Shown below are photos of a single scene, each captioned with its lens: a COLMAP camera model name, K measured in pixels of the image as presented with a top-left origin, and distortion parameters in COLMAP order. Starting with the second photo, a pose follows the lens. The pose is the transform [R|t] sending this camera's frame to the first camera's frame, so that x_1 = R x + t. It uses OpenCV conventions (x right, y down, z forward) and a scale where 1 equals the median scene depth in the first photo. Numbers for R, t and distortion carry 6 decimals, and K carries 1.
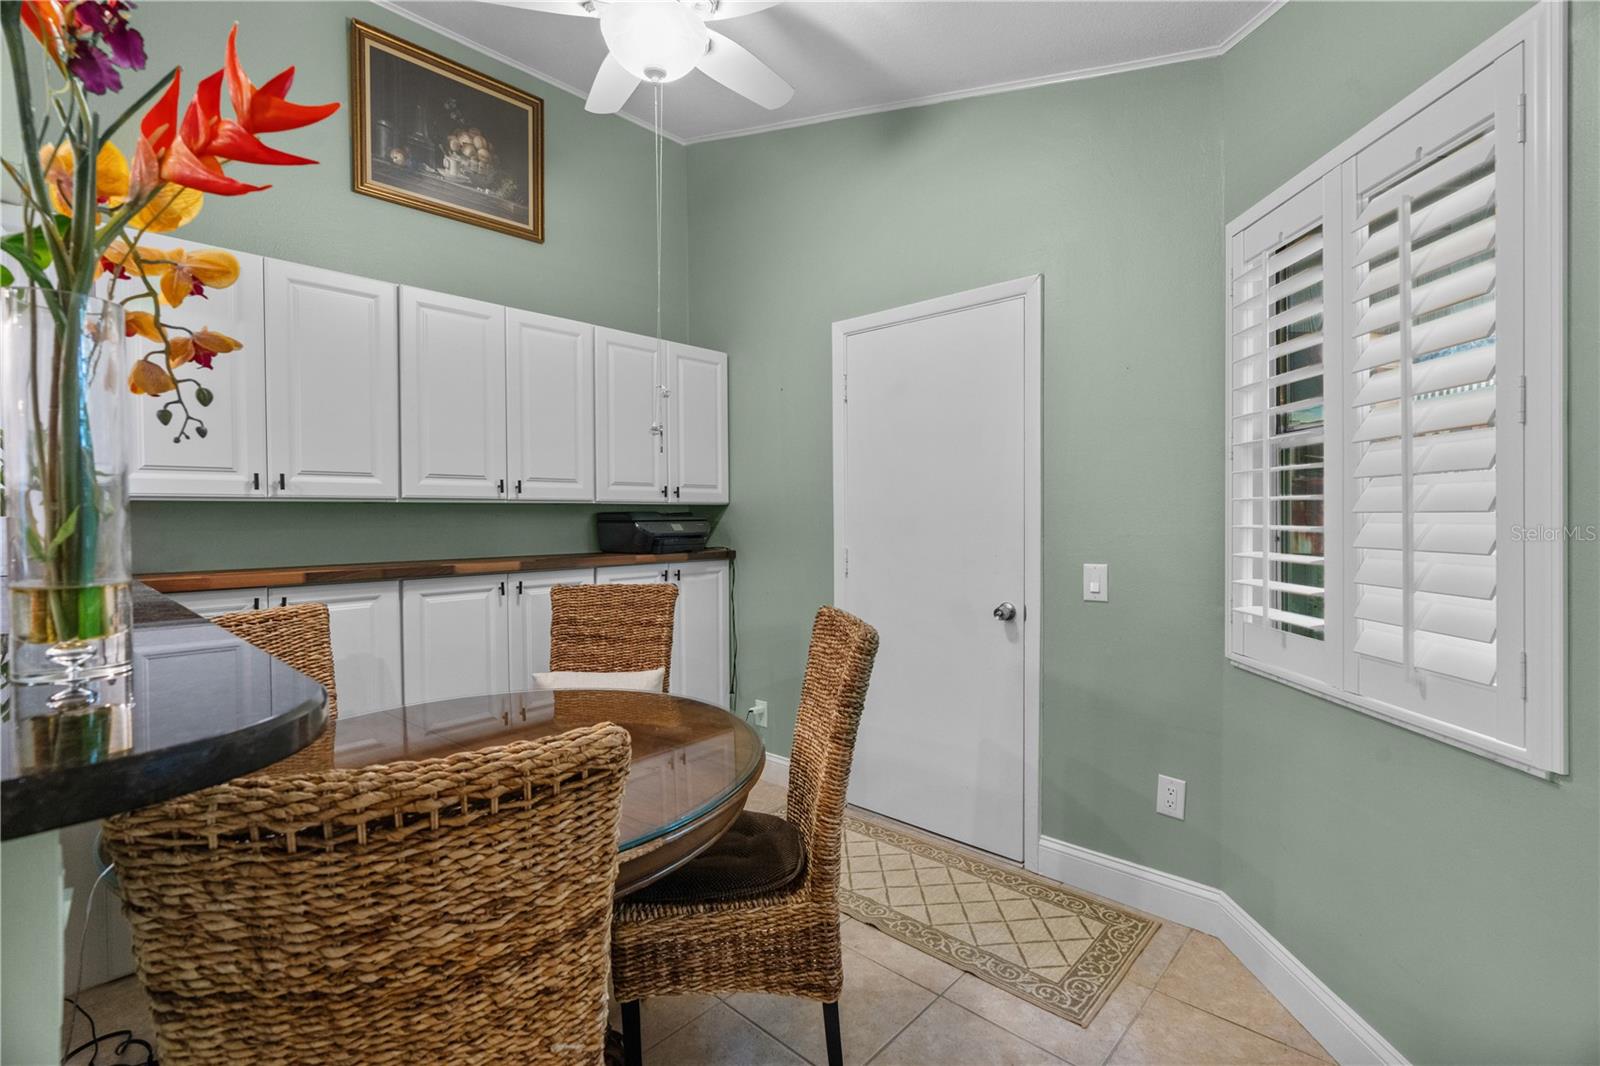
lens RADIAL K [[714.4, 0, 797.0], [0, 714.4, 526.8], [0, 0, 1]] dist [-0.008639, -0.000003]
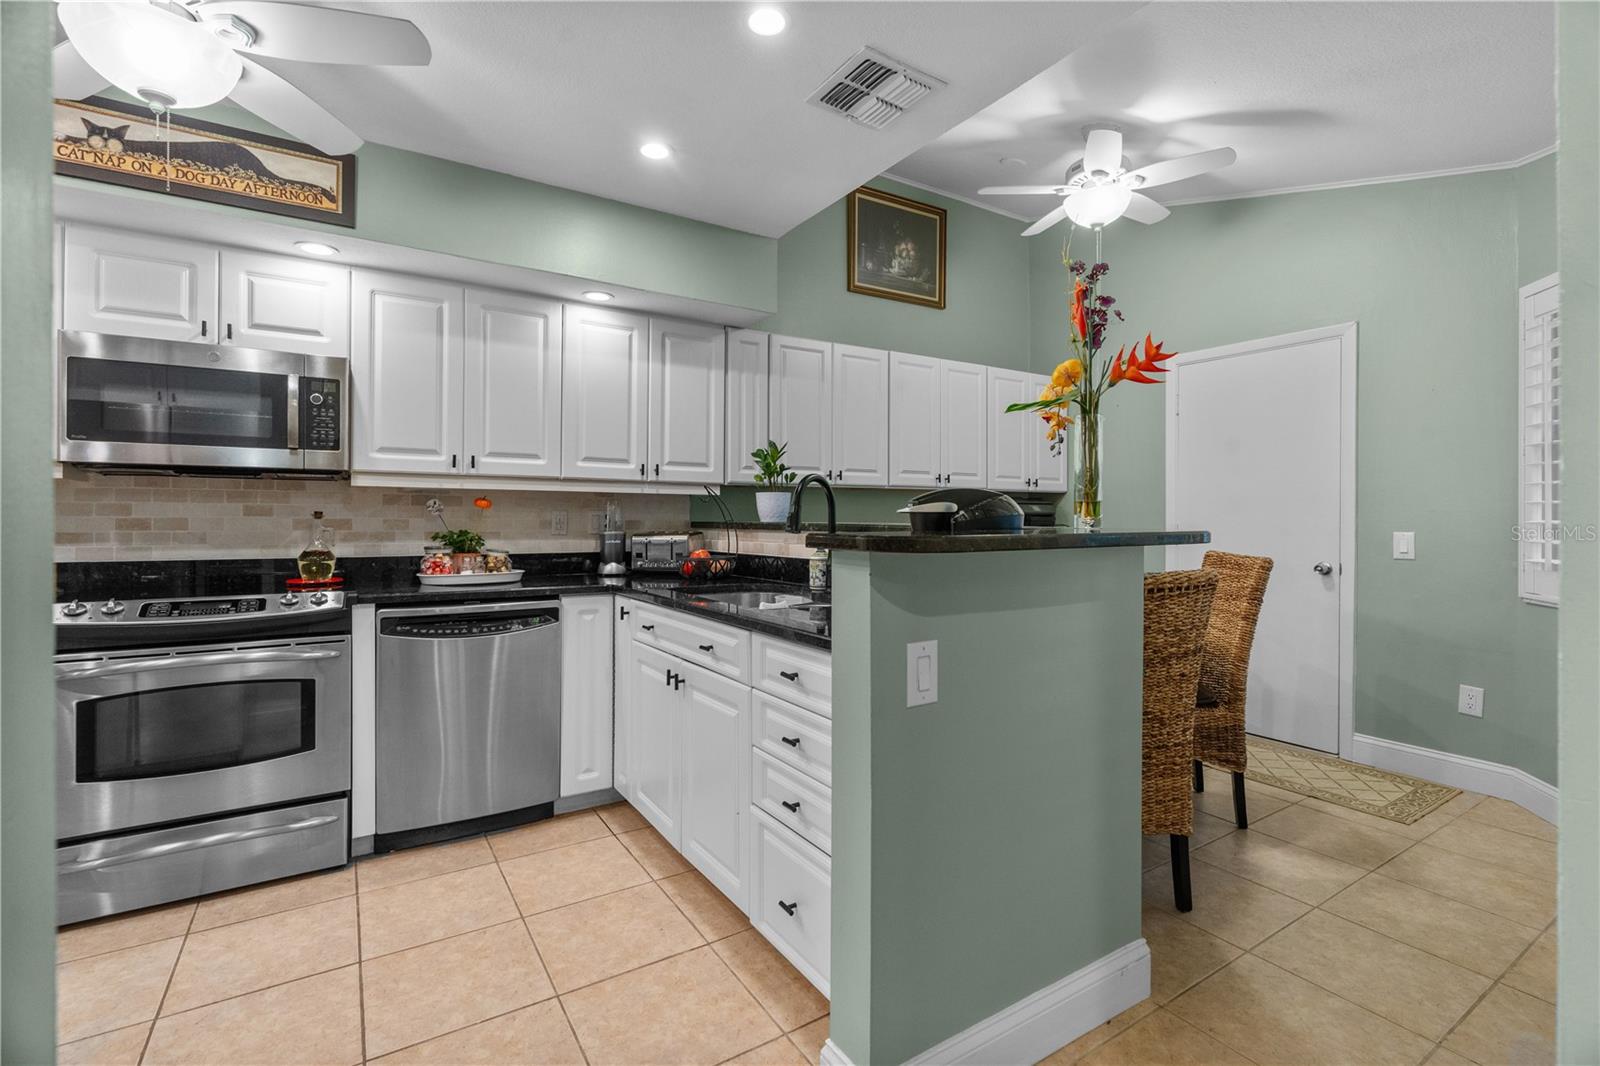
lens RADIAL K [[724.8, 0, 799.7], [0, 724.8, 517.4], [0, 0, 1]] dist [-0.002540, 0.000279]
pose [[0.969050, 0.008139, -0.246730, -0.368459], [-0.010944, 0.999890, -0.010000, 0.051029], [0.246622, 0.012391, 0.969033, -0.641599]]
